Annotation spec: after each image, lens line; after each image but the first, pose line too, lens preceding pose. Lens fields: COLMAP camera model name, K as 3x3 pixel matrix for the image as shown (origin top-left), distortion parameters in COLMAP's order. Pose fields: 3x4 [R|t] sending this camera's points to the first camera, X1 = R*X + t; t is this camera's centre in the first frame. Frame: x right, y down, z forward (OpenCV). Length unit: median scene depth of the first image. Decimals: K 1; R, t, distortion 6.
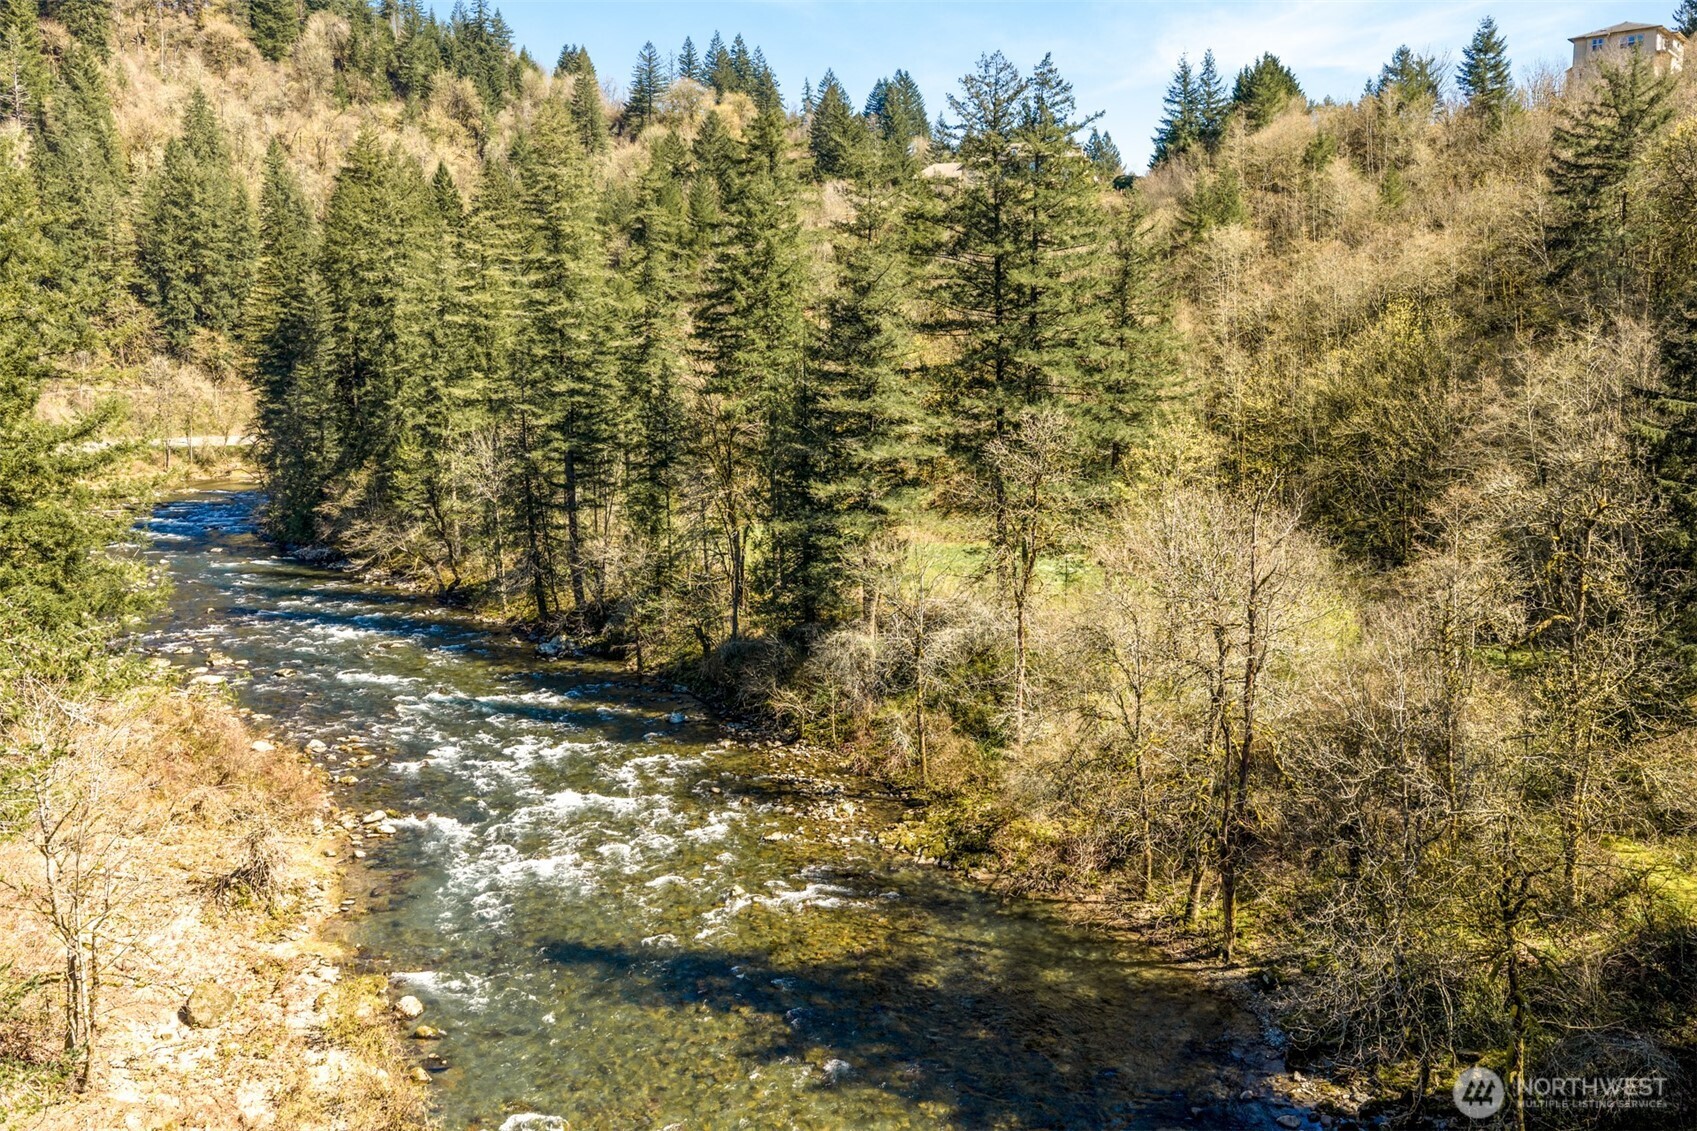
lens RADIAL K [[1404.8, 0, 855.5], [0, 1404.8, 563.7], [0, 0, 1]] dist [0.011060, -0.010896]
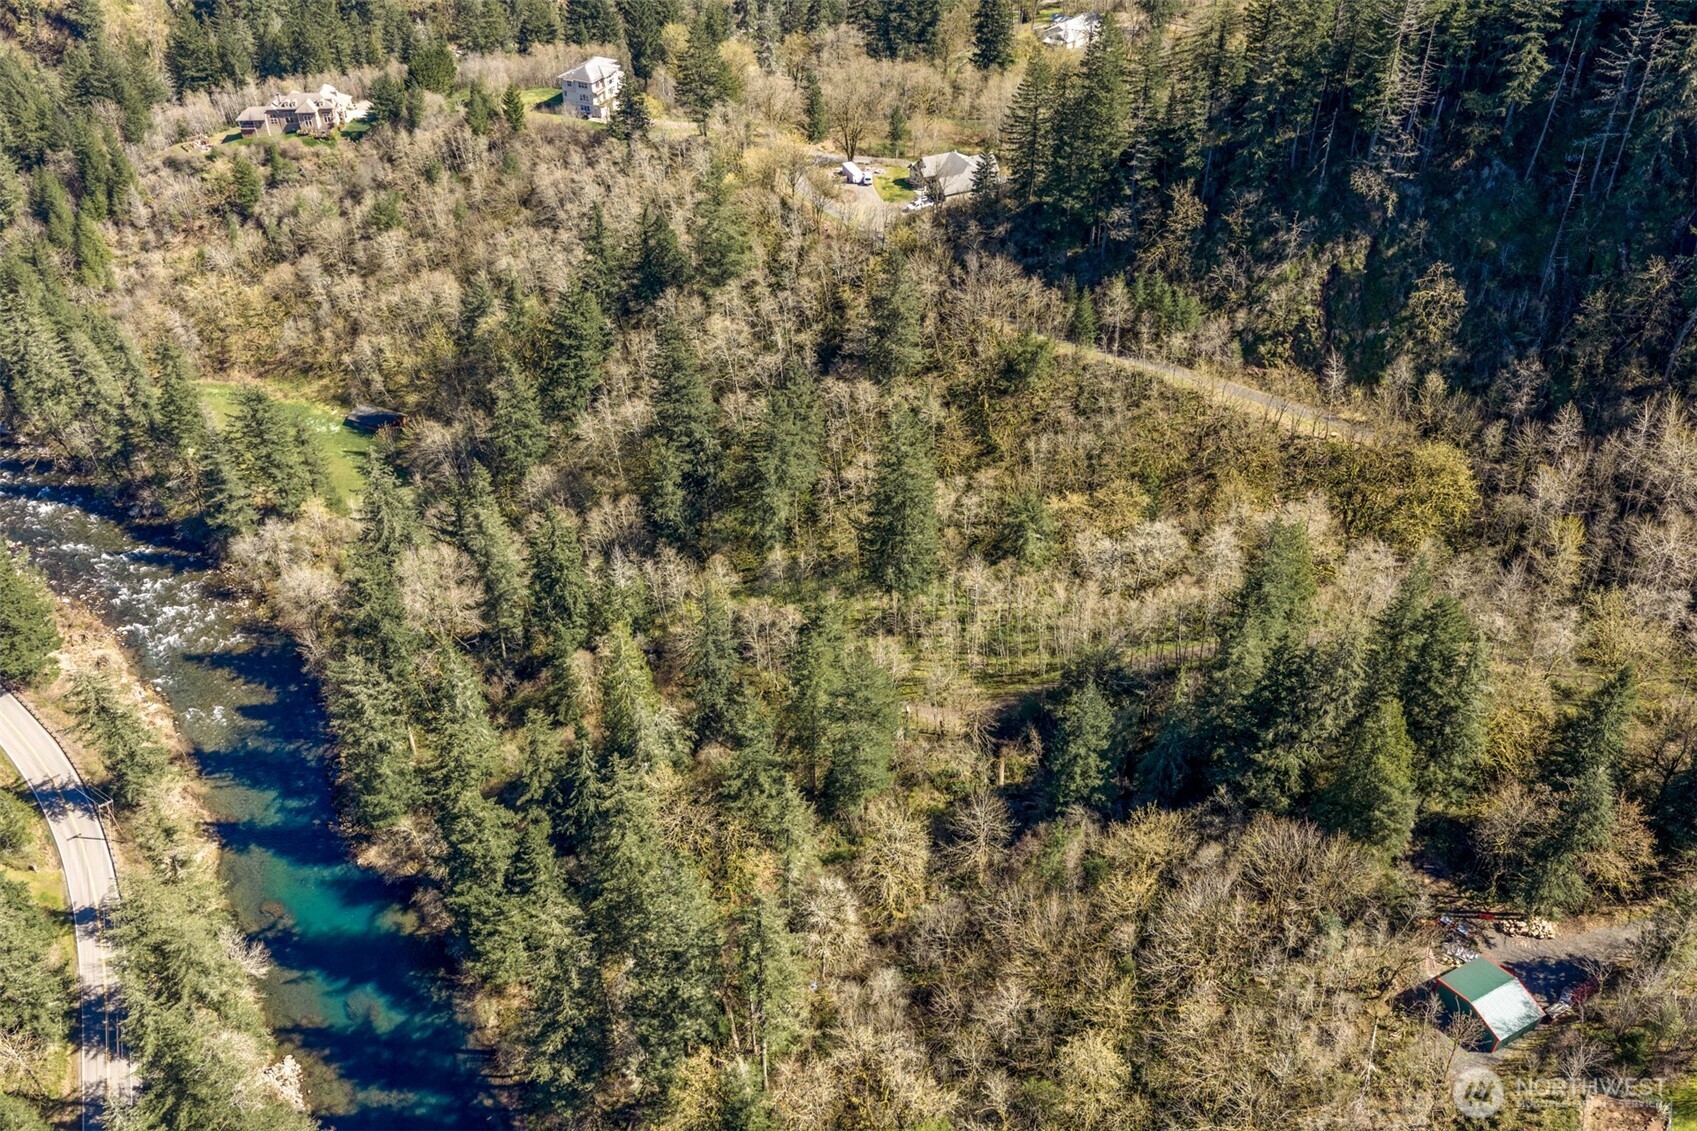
lens RADIAL K [[1404.8, 0, 855.5], [0, 1404.8, 563.7], [0, 0, 1]] dist [0.011060, -0.010896]
pose [[0.952137, -0.191243, 0.238456, 0.443014], [0.043574, 0.857056, 0.513378, -1.182444], [-0.302550, -0.478415, 0.824368, -1.722505]]
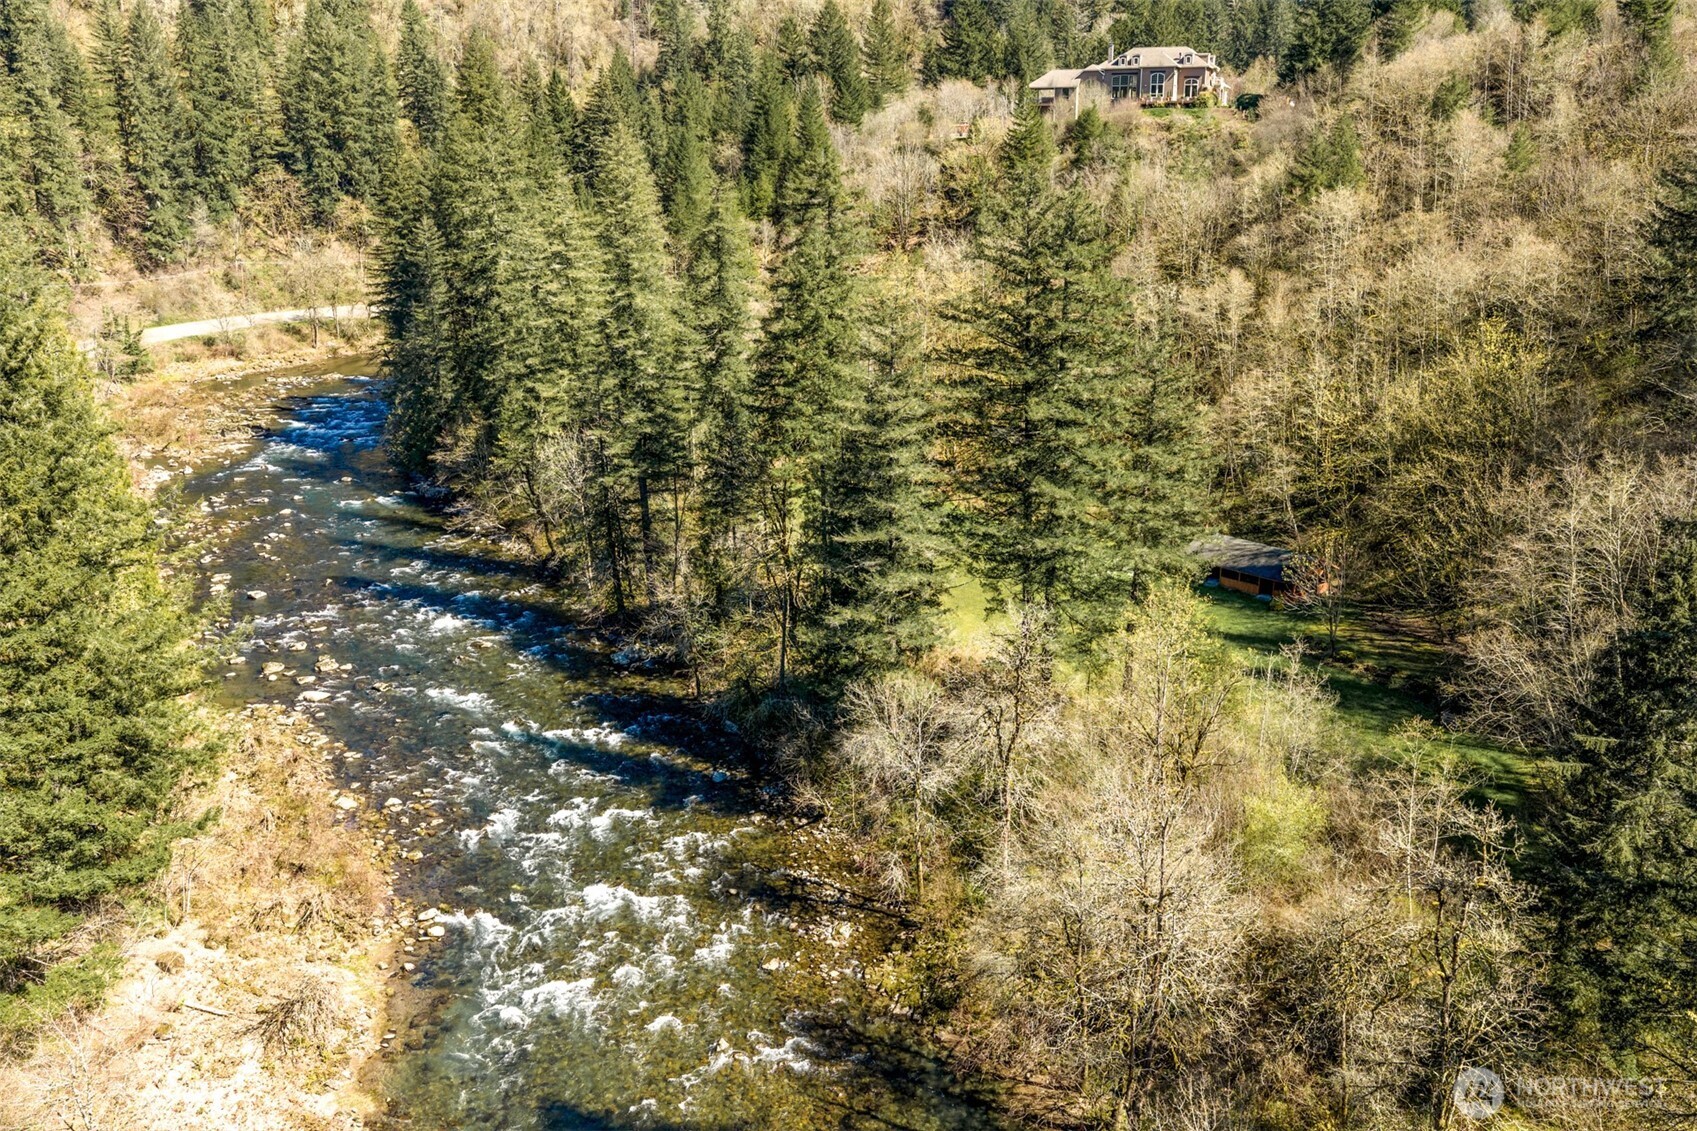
lens RADIAL K [[1404.8, 0, 855.5], [0, 1404.8, 563.7], [0, 0, 1]] dist [0.011060, -0.010896]
pose [[0.993402, 0.035292, -0.109117, 0.070412], [-0.018210, 0.987942, 0.153747, -0.173571], [0.113227, -0.150746, 0.982067, -0.018808]]
